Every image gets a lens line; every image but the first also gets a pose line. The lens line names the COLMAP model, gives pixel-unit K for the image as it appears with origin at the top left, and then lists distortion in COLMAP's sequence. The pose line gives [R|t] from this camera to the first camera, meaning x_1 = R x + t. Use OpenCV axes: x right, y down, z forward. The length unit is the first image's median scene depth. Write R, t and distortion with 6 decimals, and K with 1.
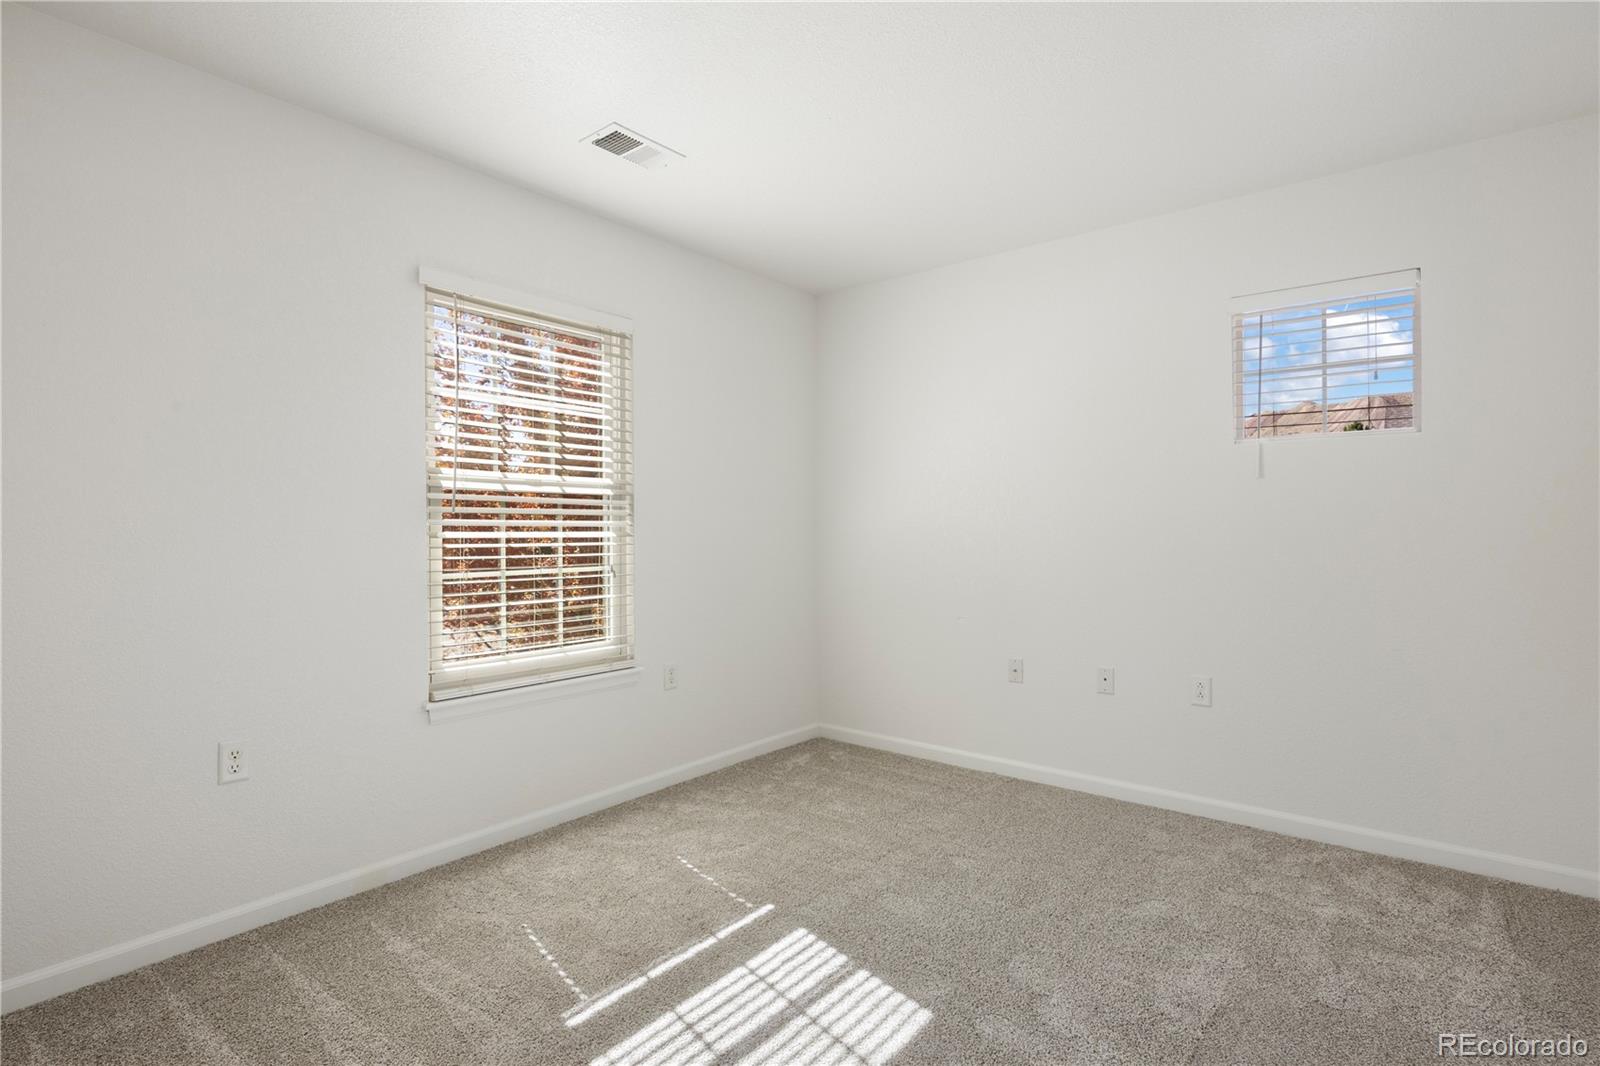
lens RADIAL K [[777.2, 0, 801.6], [0, 777.2, 544.5], [0, 0, 1]] dist [-0.001635, -0.000228]
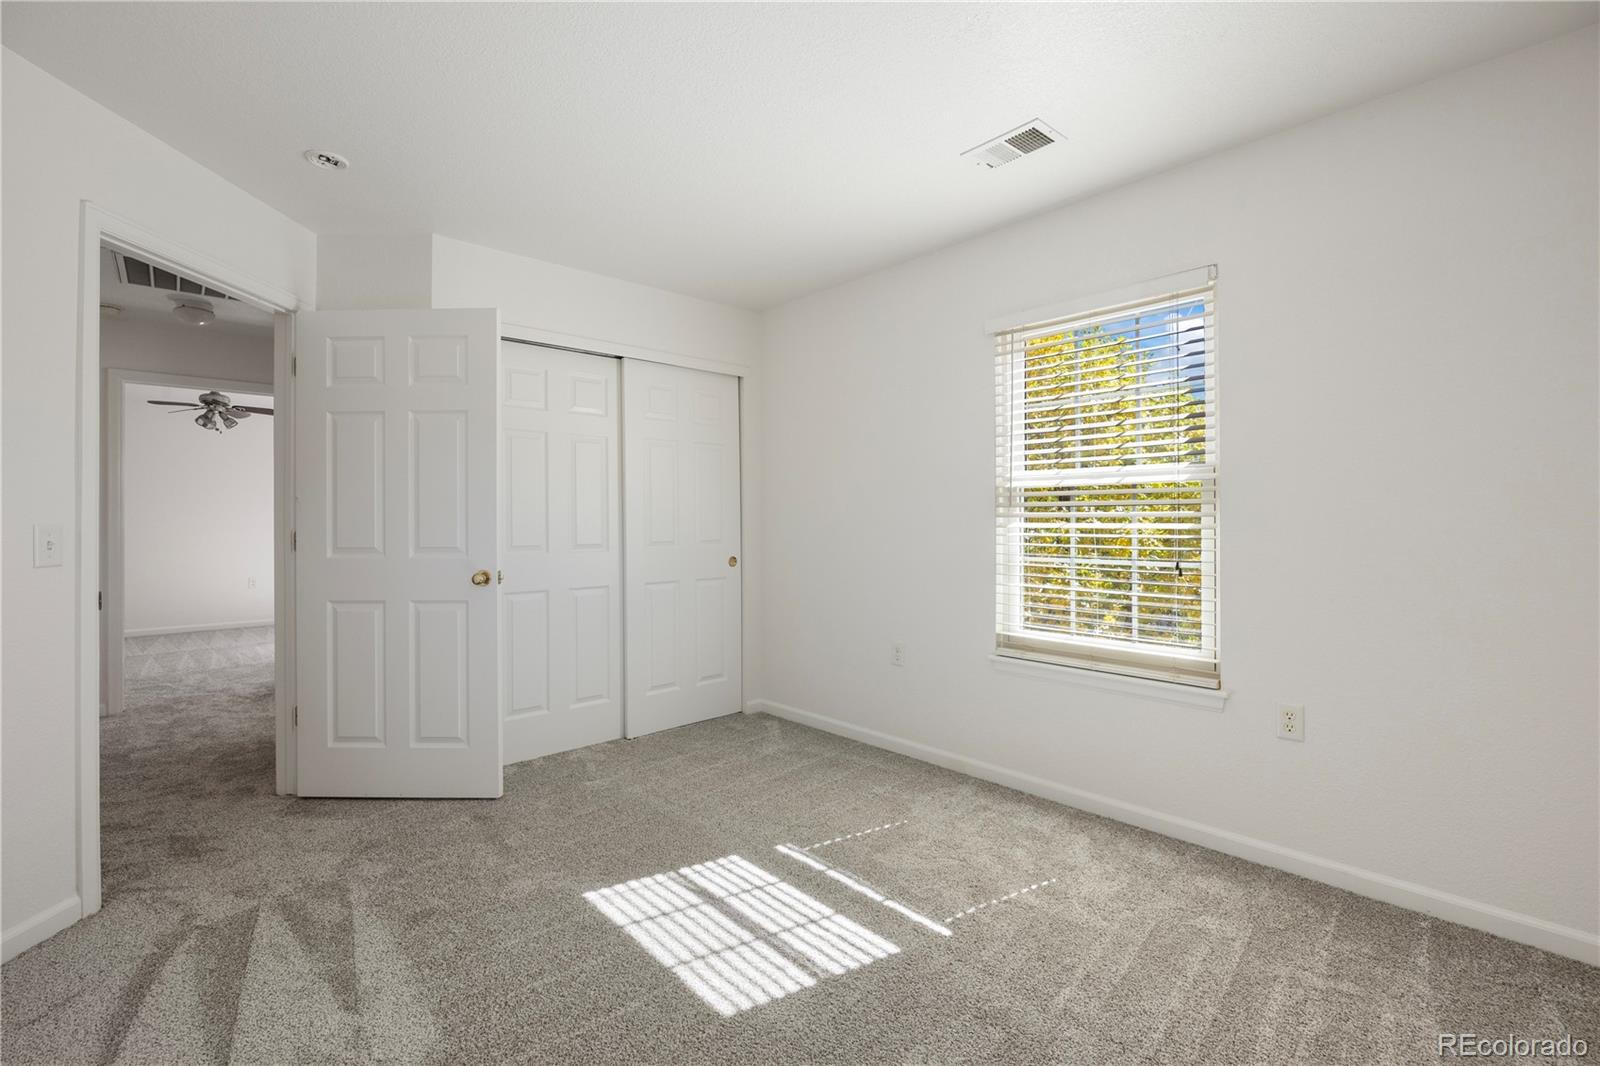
lens RADIAL K [[691.1, 0, 800.3], [0, 691.1, 528.1], [0, 0, 1]] dist [-0.003184, -0.000196]
pose [[-0.150636, 0.010763, -0.988531, 0.853251], [-0.011654, 0.999852, 0.012663, -0.022358], [0.988521, 0.013428, -0.150489, 1.025026]]
